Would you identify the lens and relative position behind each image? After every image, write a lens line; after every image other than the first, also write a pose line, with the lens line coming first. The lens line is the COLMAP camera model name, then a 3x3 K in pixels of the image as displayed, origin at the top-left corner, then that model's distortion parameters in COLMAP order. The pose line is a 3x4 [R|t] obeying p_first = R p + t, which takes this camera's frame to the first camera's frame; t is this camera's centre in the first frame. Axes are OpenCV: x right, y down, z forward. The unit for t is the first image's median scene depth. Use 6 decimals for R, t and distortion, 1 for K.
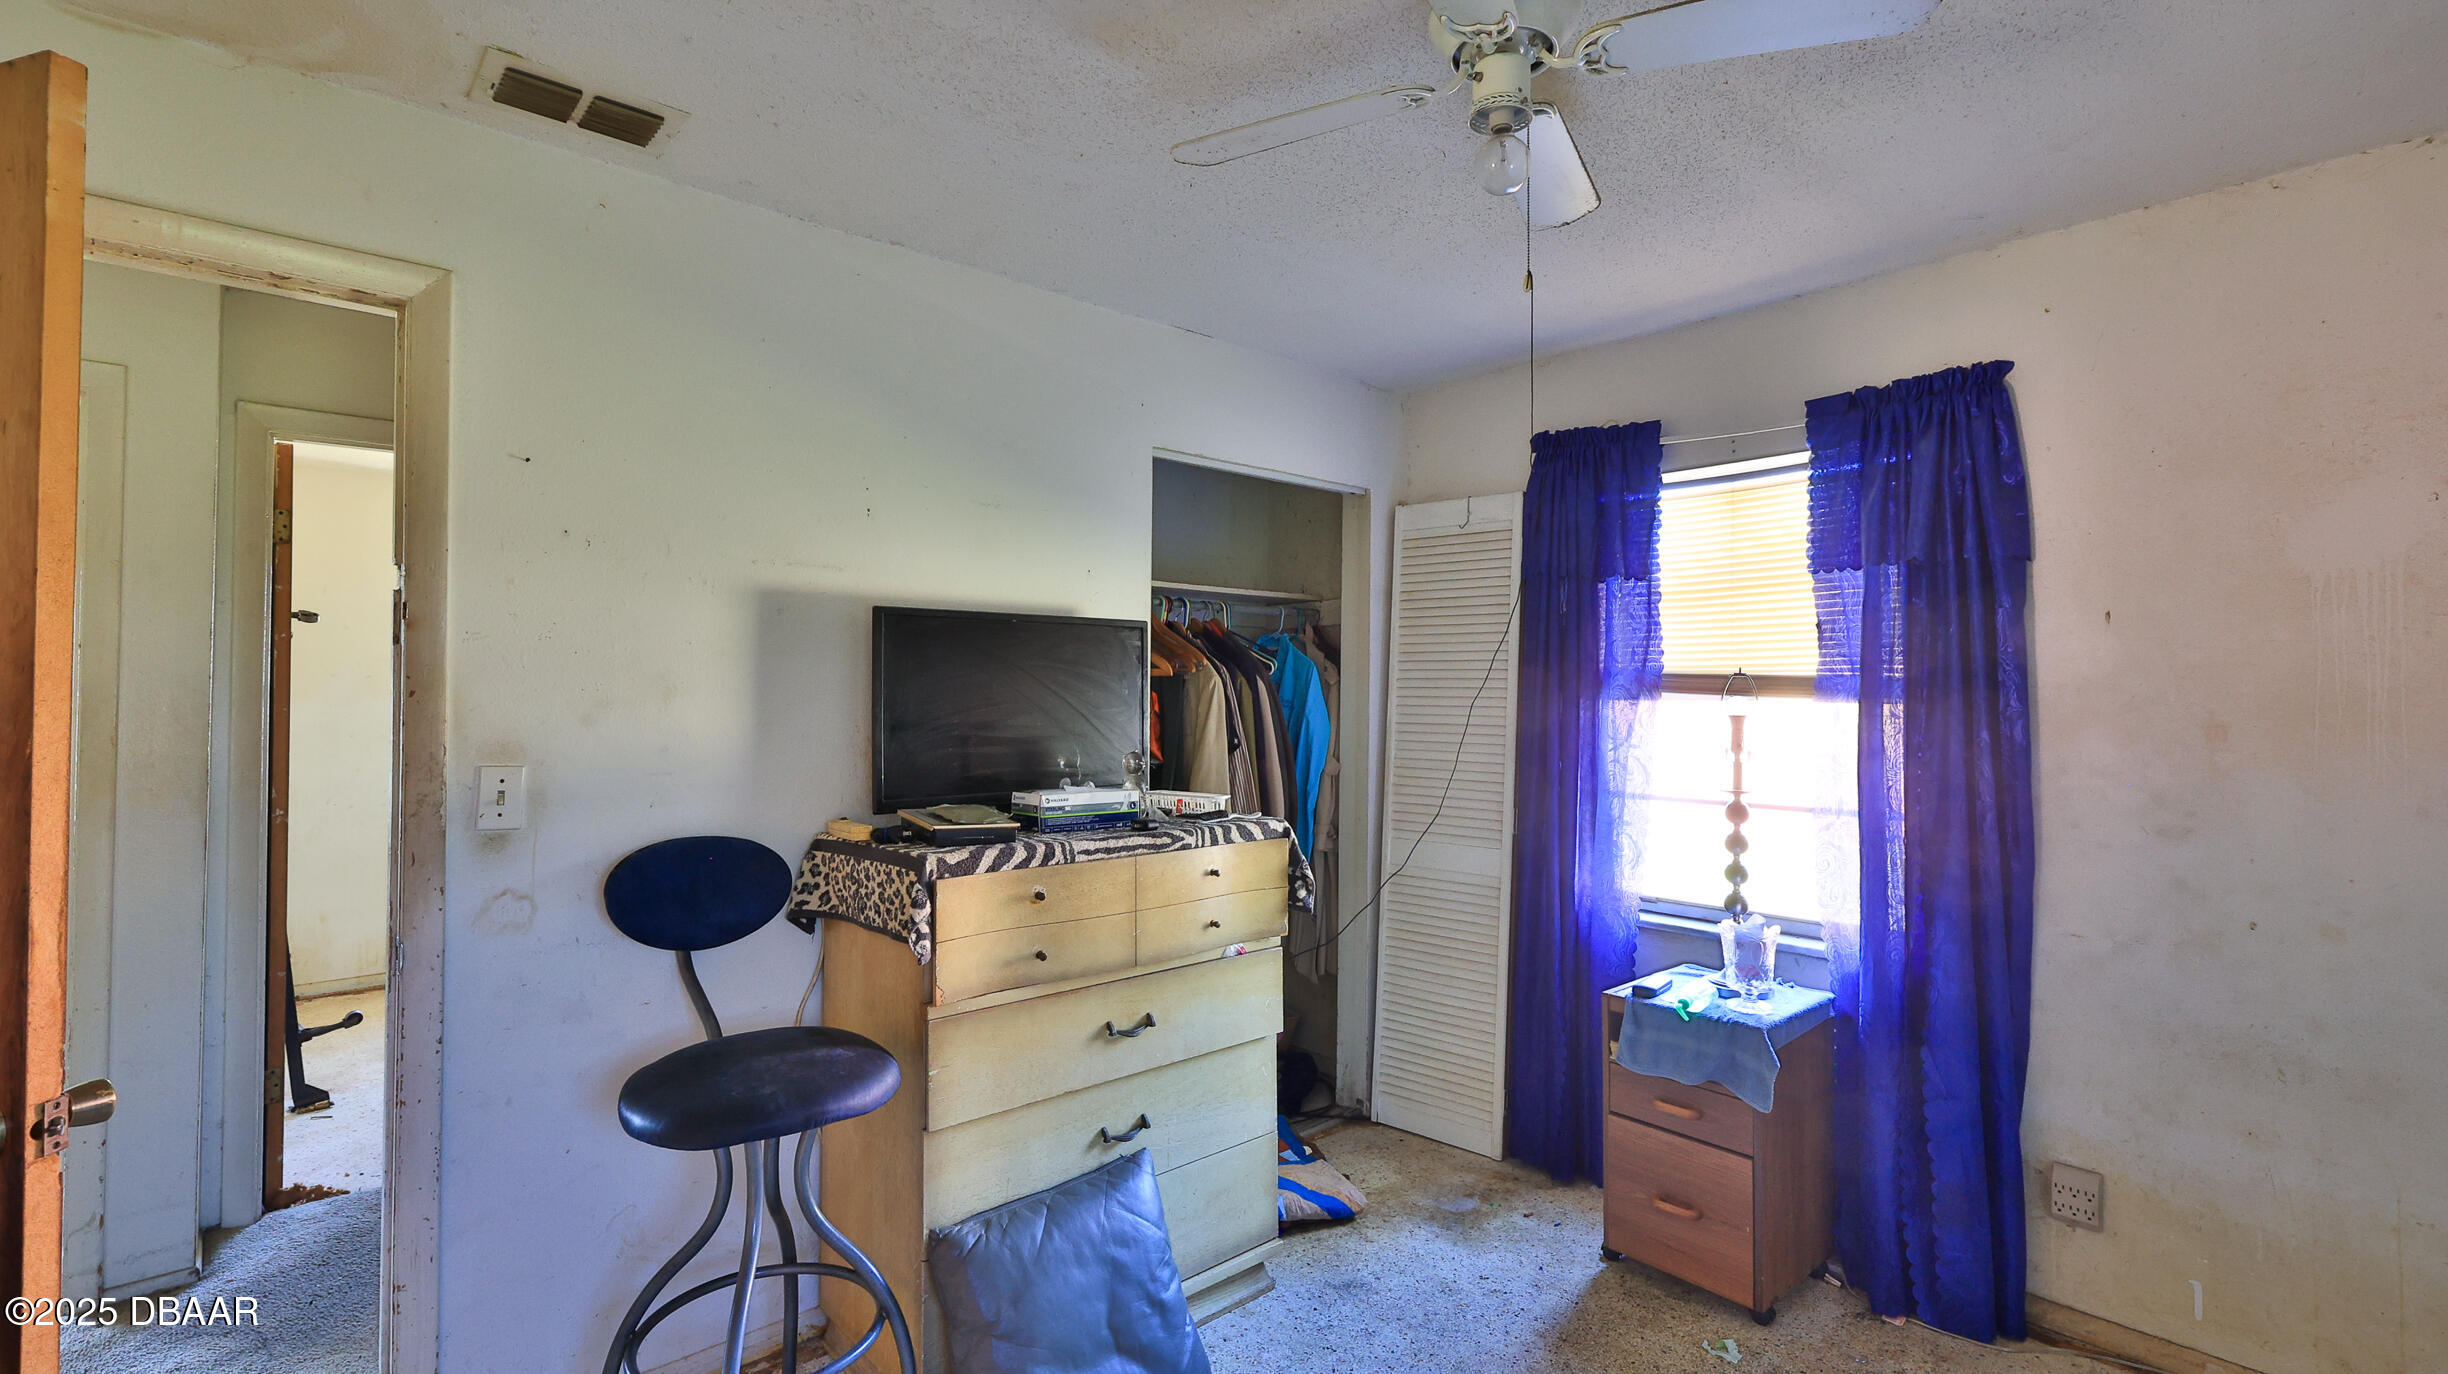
lens RADIAL K [[1072.3, 0, 1209.8], [0, 1072.3, 673.0], [0, 0, 1]] dist [-0.001029, -0.000012]
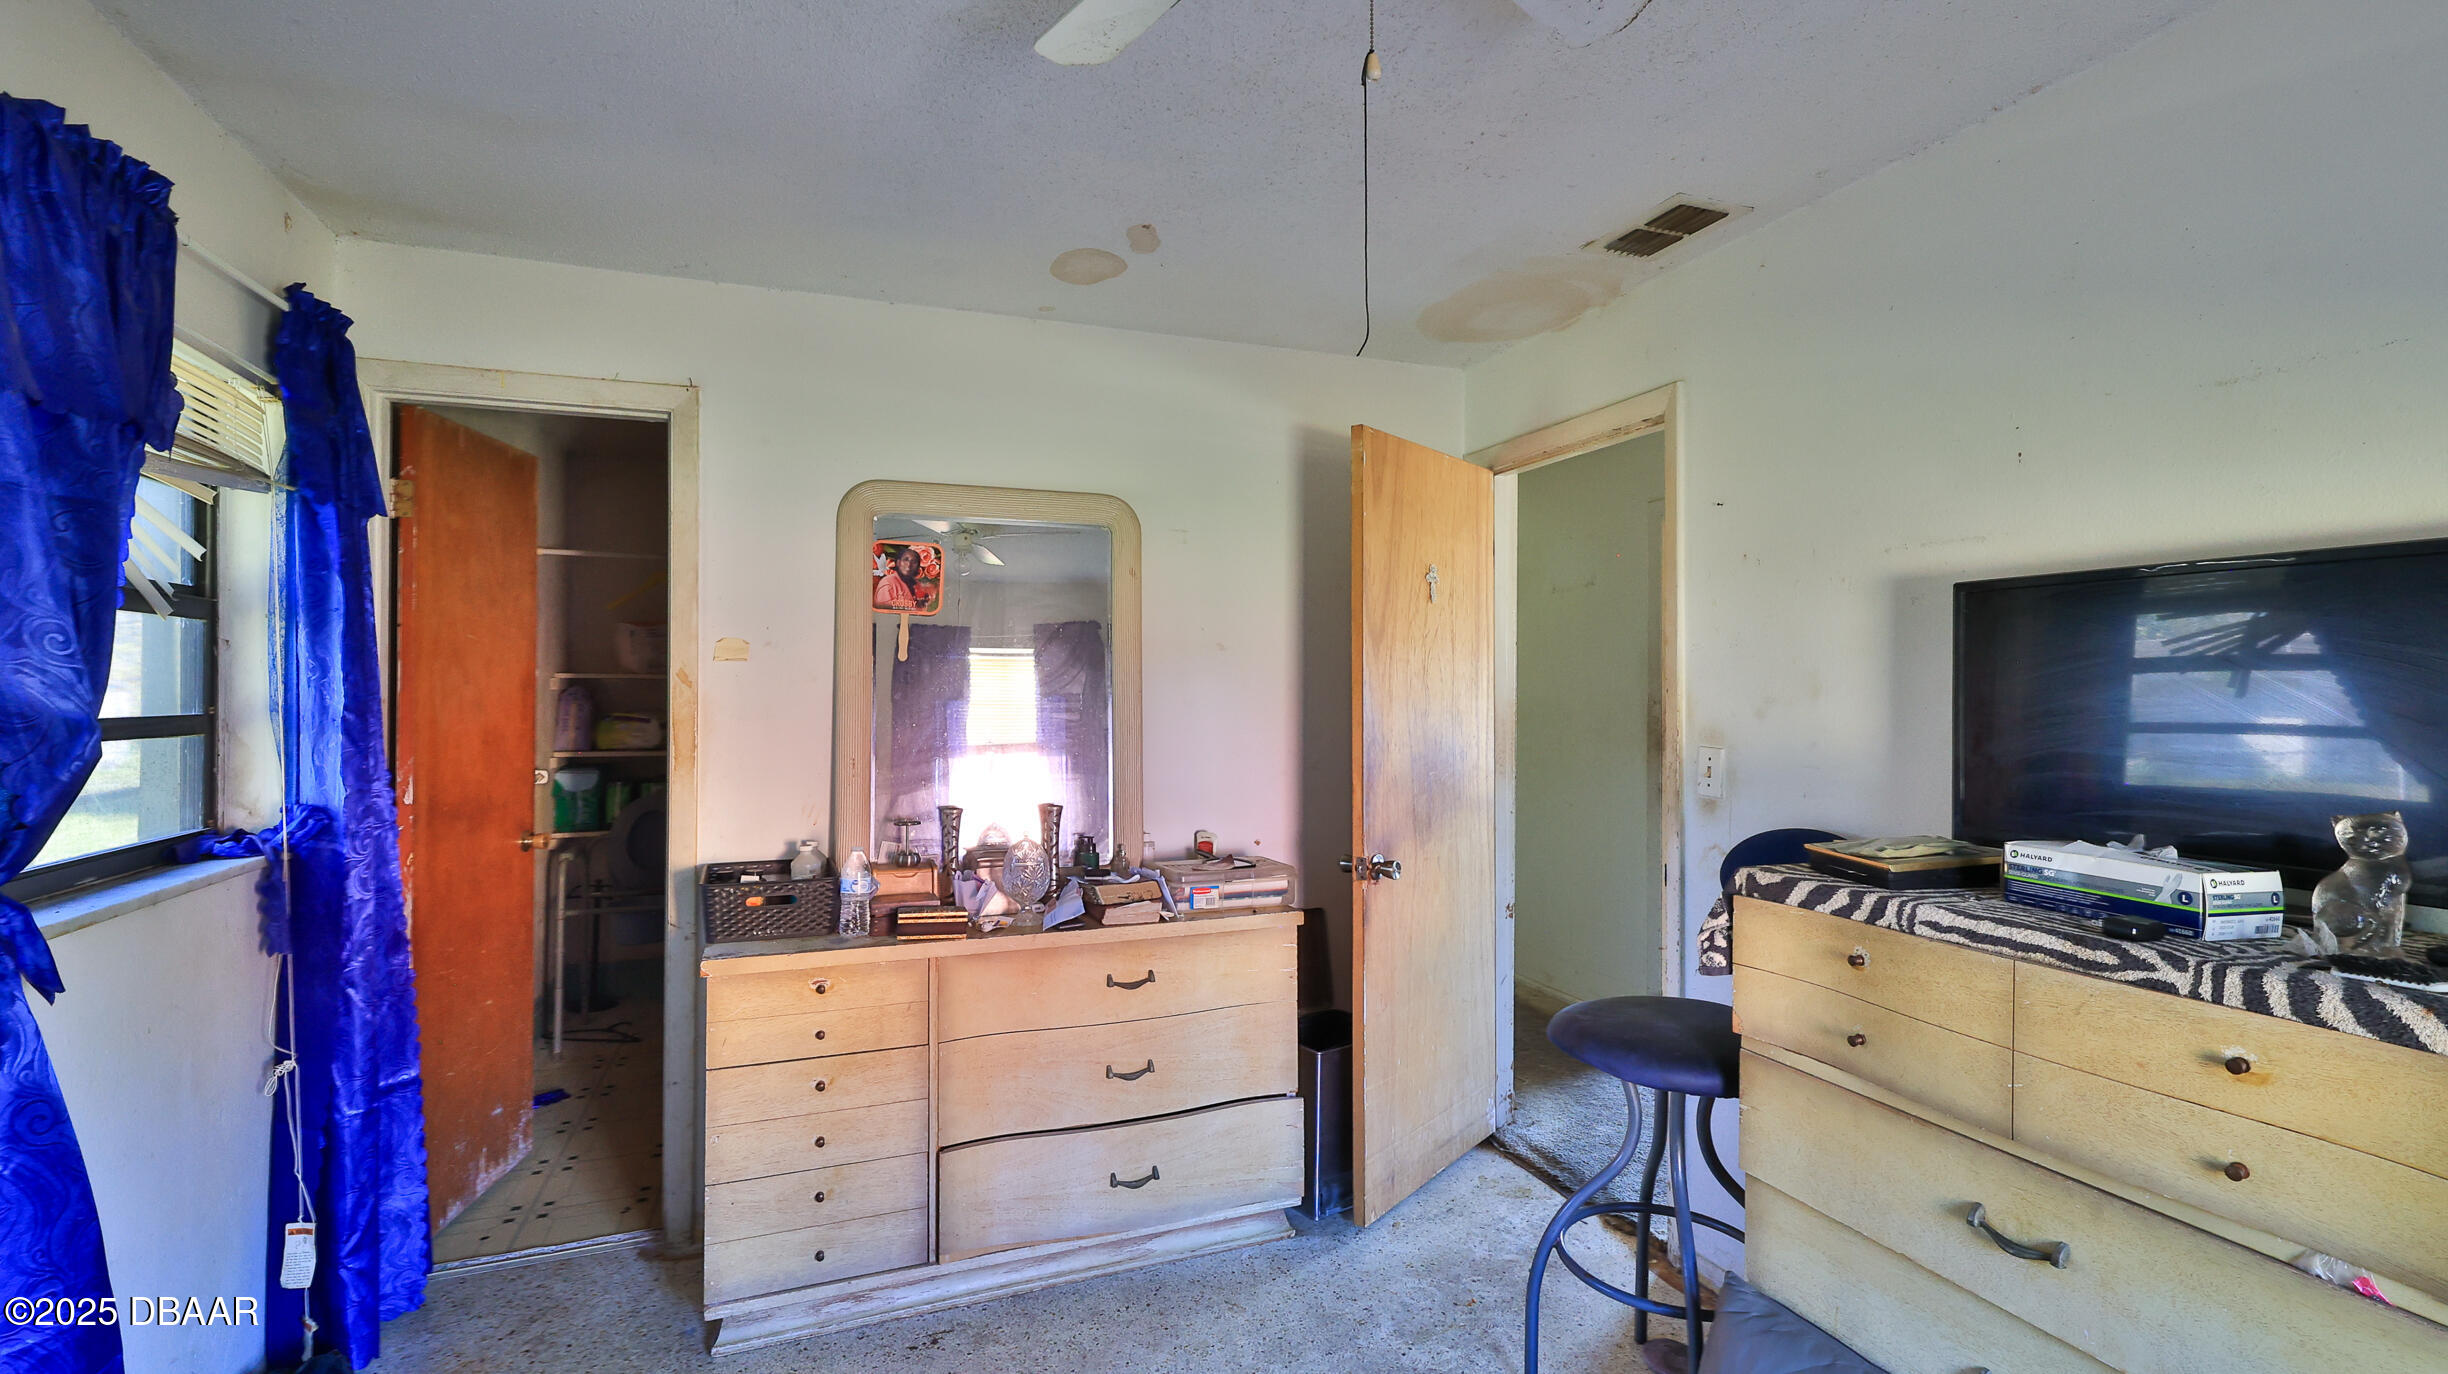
lens RADIAL K [[1072.3, 0, 1209.8], [0, 1072.3, 673.0], [0, 0, 1]] dist [-0.001029, -0.000012]
pose [[-0.360325, -0.016094, -0.932688, 1.070766], [0.012473, 0.999679, -0.022069, 0.026584], [0.932743, -0.019586, -0.360009, 1.285985]]
